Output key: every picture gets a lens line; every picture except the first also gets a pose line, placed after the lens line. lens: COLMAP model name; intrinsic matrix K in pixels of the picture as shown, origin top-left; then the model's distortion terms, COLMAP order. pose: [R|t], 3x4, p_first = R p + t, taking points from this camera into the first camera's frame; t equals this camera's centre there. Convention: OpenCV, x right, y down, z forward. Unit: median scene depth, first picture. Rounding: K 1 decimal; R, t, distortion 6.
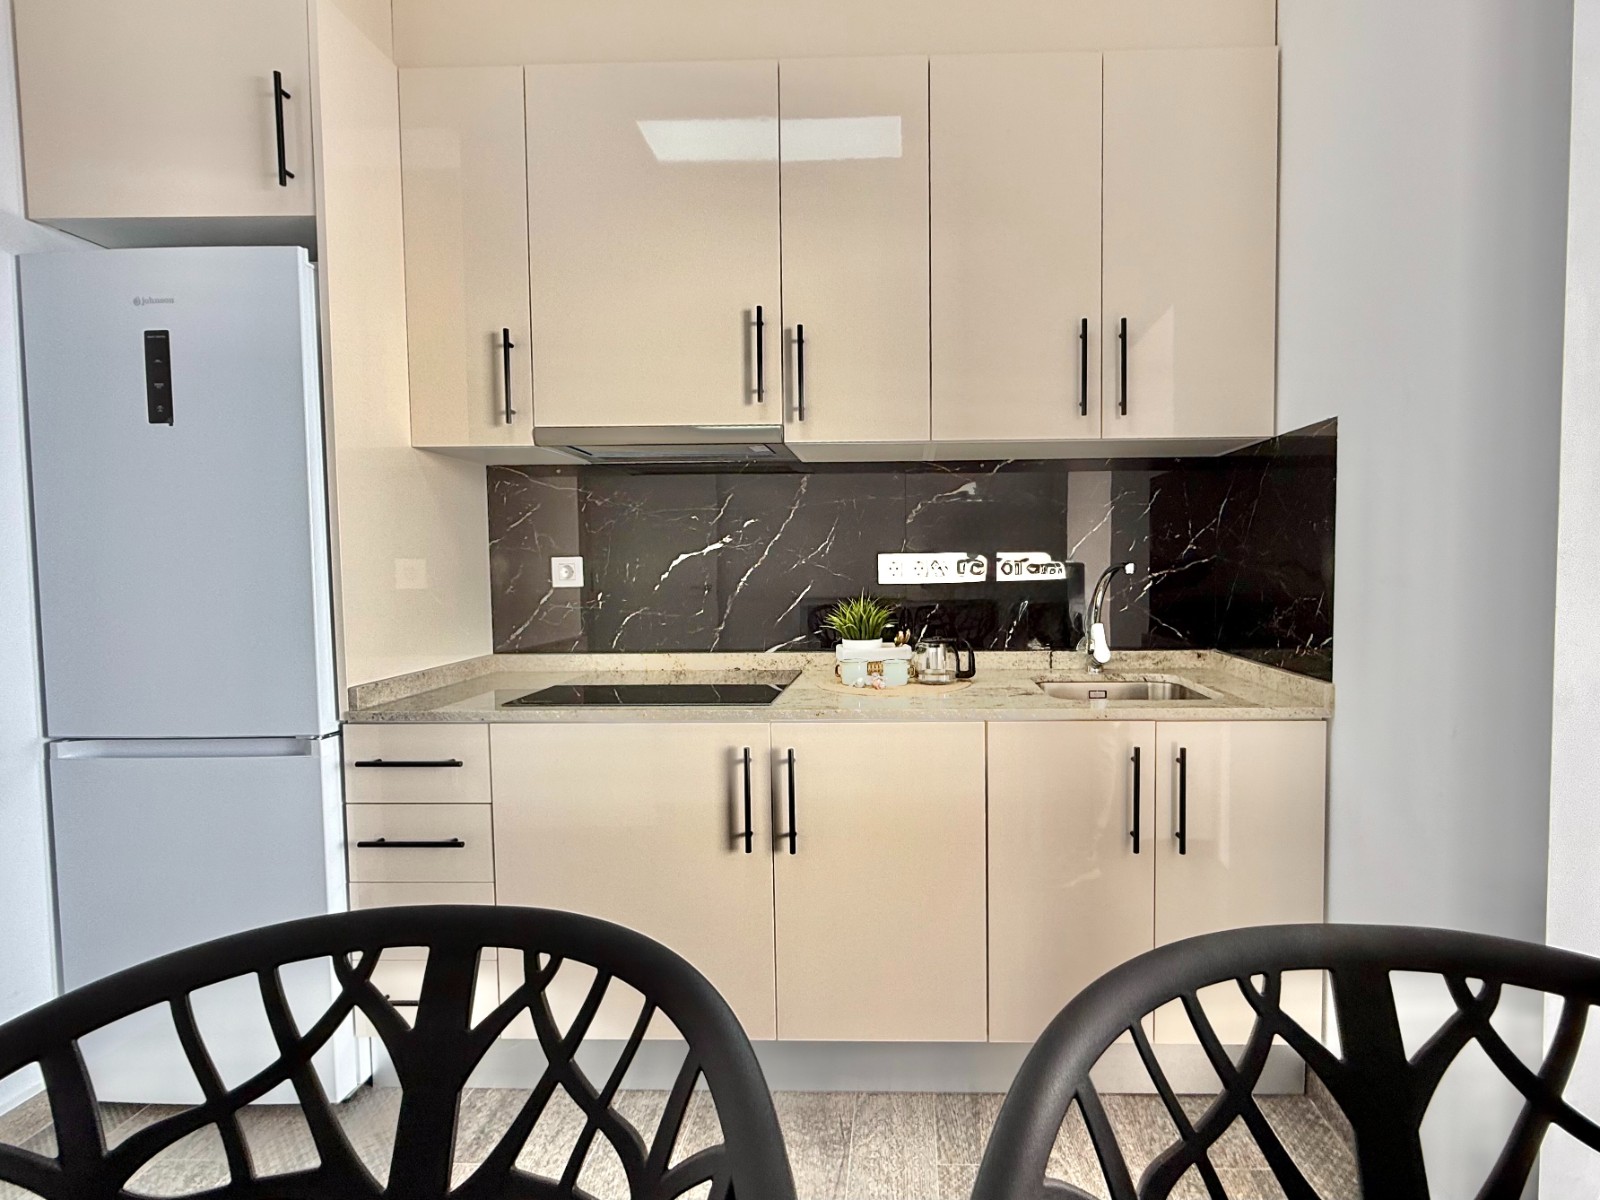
lens RADIAL K [[770.1, 0, 886.7], [0, 770.1, 596.4], [0, 0, 1]] dist [0.011300, 0.000130]
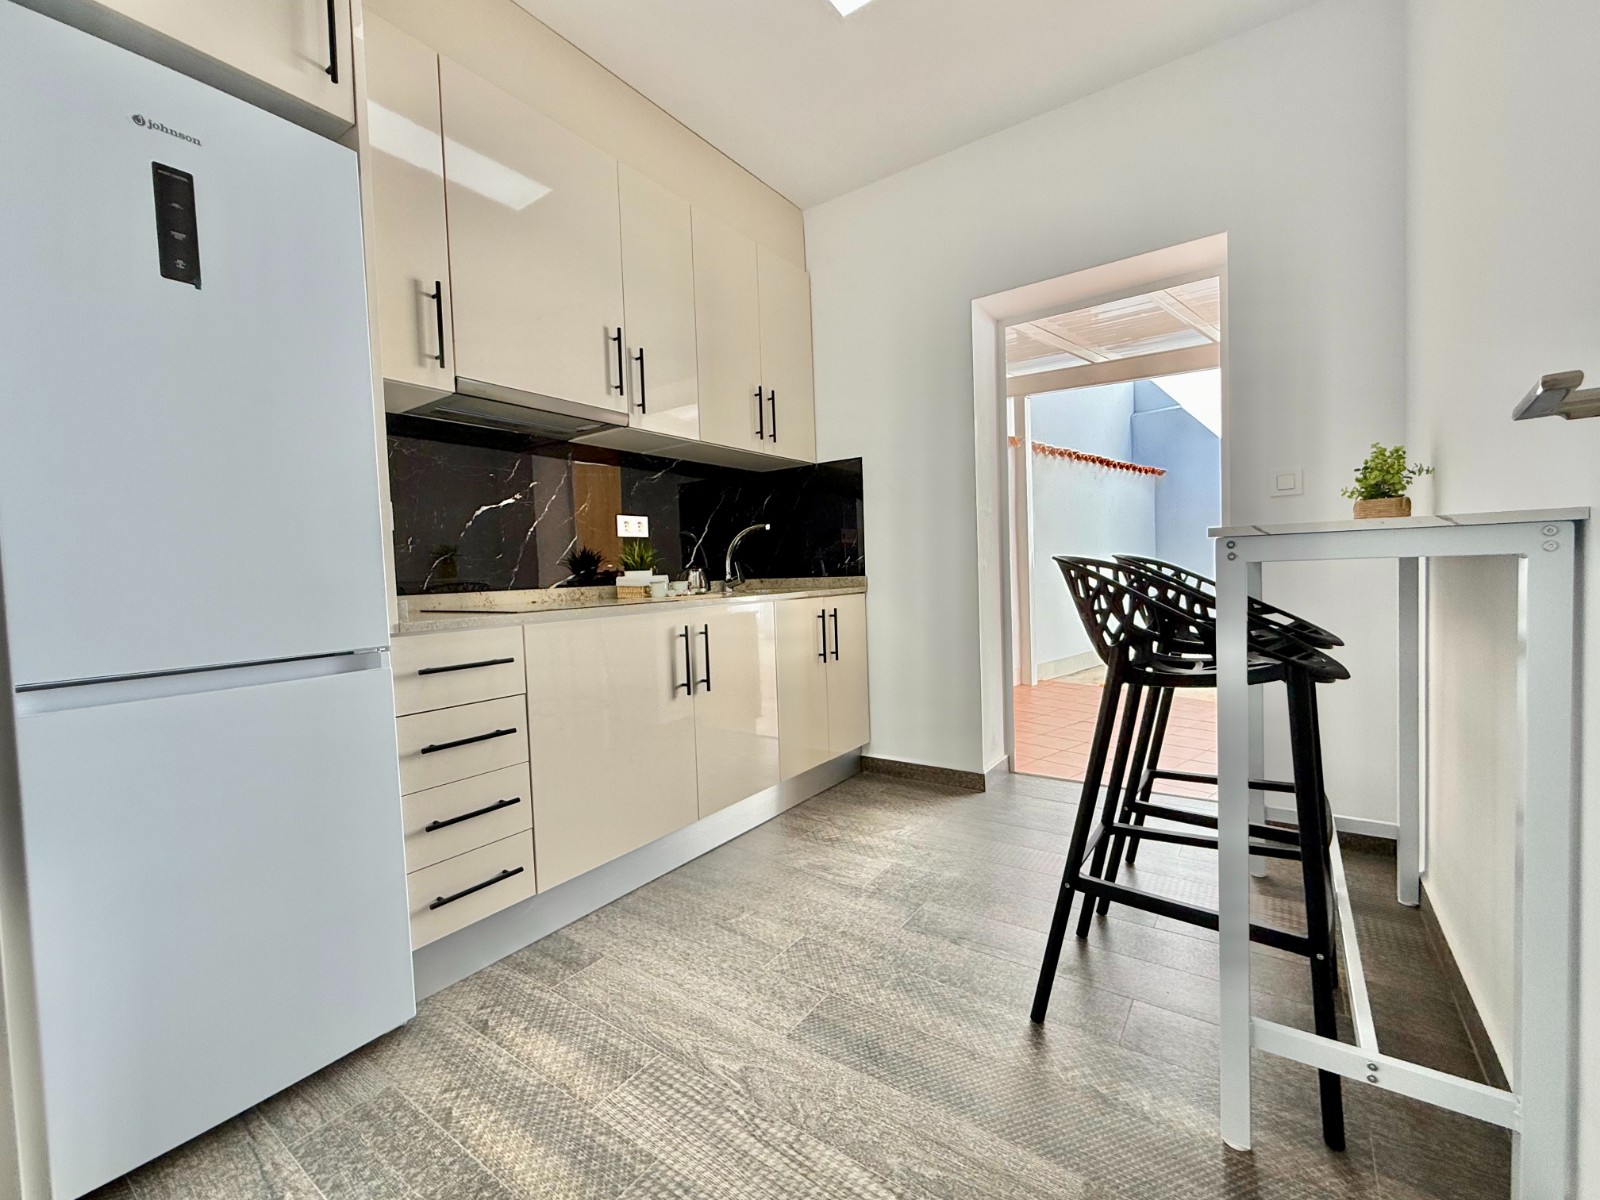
lens RADIAL K [[657.6, 0, 778.4], [0, 657.6, 601.6], [0, 0, 1]] dist [0.001515, 0.000051]
pose [[0.579760, -0.049254, 0.813297, -0.975364], [0.065262, 0.997771, 0.013904, 0.123842], [-0.812169, 0.045016, 0.581683, 0.083097]]
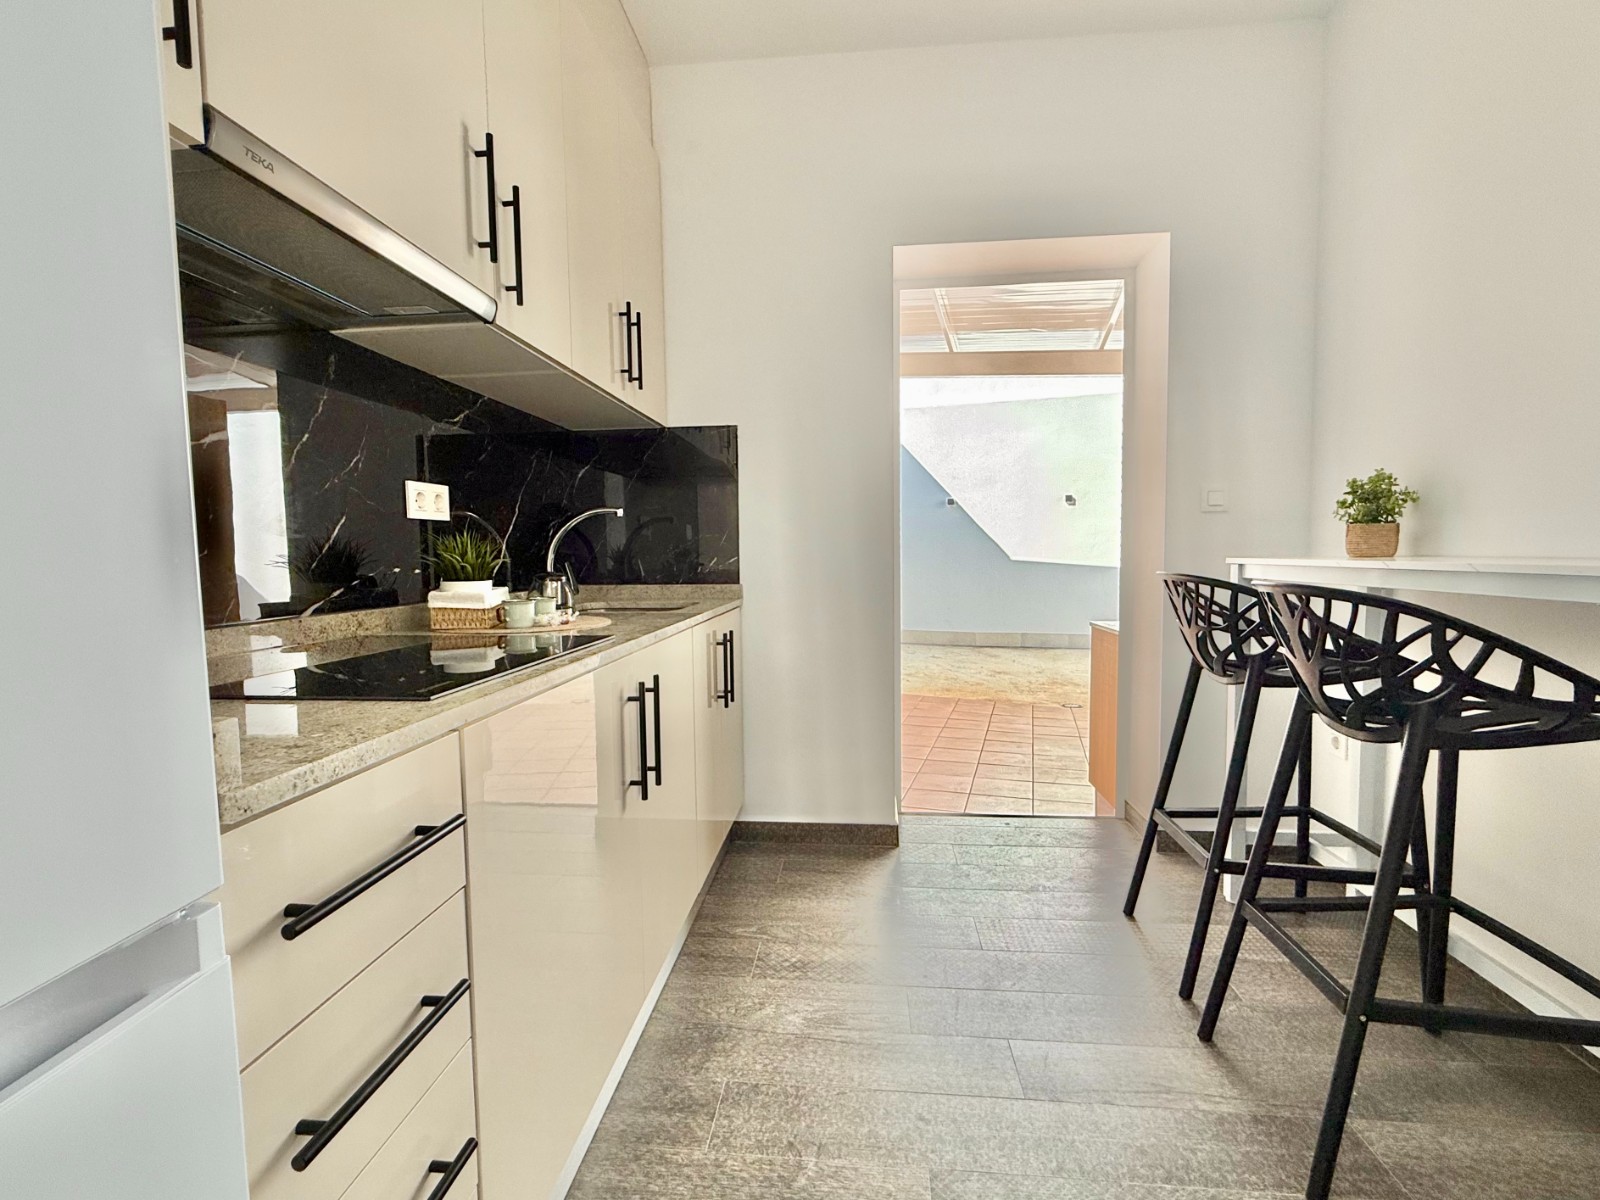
lens RADIAL K [[715.8, 0, 782.4], [0, 715.8, 598.5], [0, 0, 1]] dist [0.000563, -0.000138]
pose [[0.092005, -0.054909, 0.994243, -0.843625], [0.059258, 0.997011, 0.049578, 0.061987], [-0.993994, 0.054355, 0.094984, 0.657023]]
